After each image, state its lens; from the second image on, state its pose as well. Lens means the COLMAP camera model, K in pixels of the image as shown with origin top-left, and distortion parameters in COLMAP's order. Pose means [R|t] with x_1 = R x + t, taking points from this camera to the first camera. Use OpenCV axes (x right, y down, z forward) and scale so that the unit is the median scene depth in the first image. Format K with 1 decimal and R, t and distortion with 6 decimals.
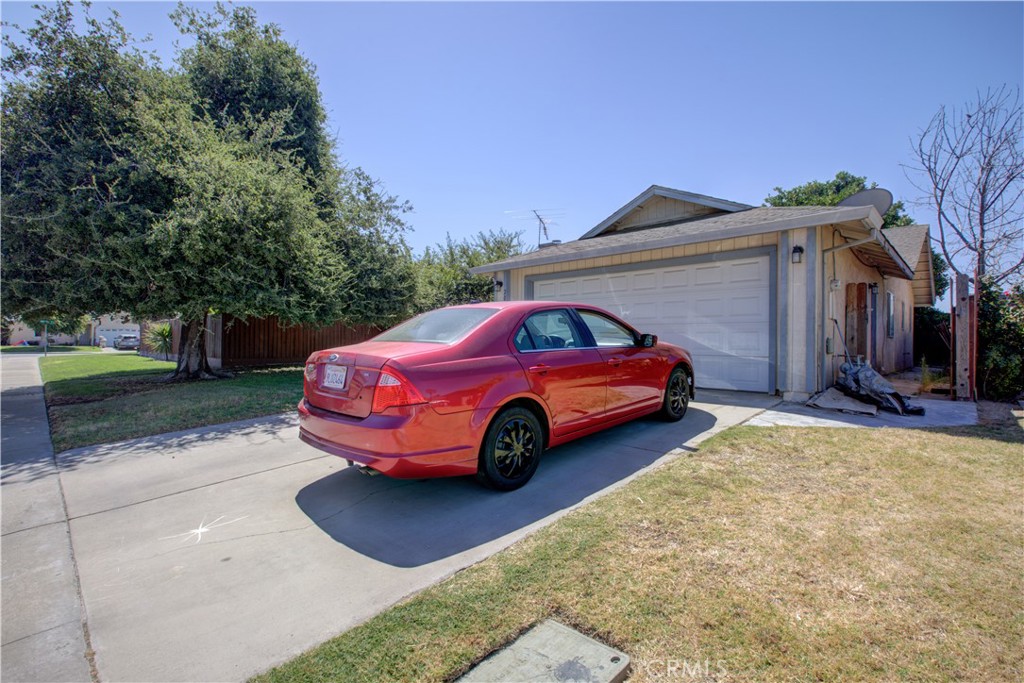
lens RADIAL K [[466.8, 0, 512.2], [0, 466.8, 339.0], [0, 0, 1]] dist [-0.010171, 0.004464]
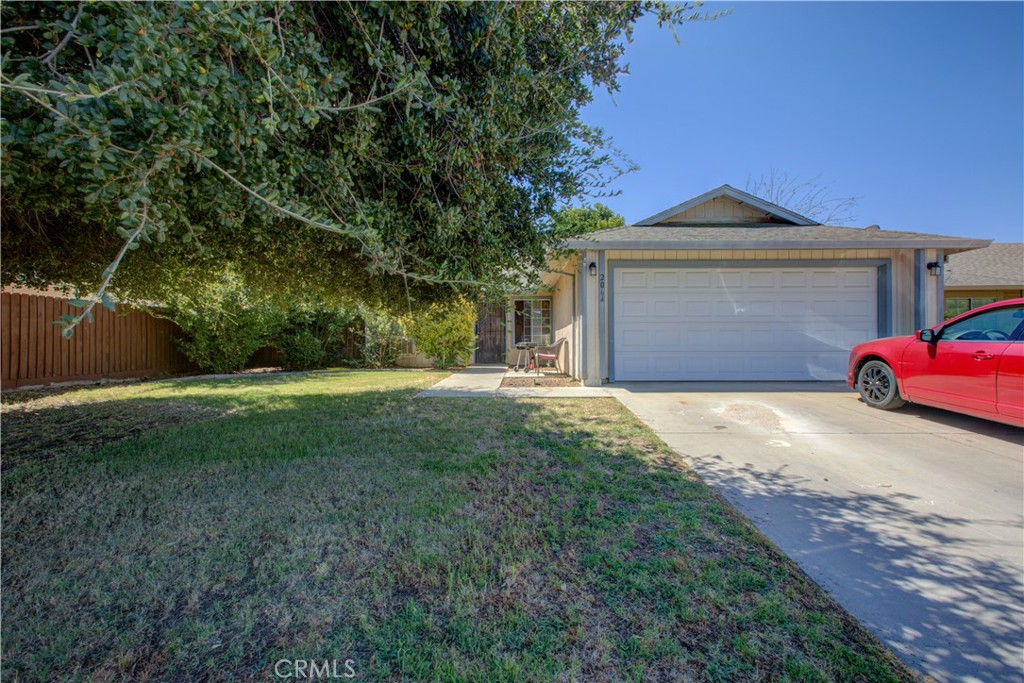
lens RADIAL K [[466.8, 0, 512.2], [0, 466.8, 342.2], [0, 0, 1]] dist [-0.010171, 0.004464]
pose [[0.708029, -0.004245, 0.706170, -0.843459], [0.007489, 0.999971, -0.001497, 0.009655], [-0.706144, 0.006349, 0.708040, 0.699960]]
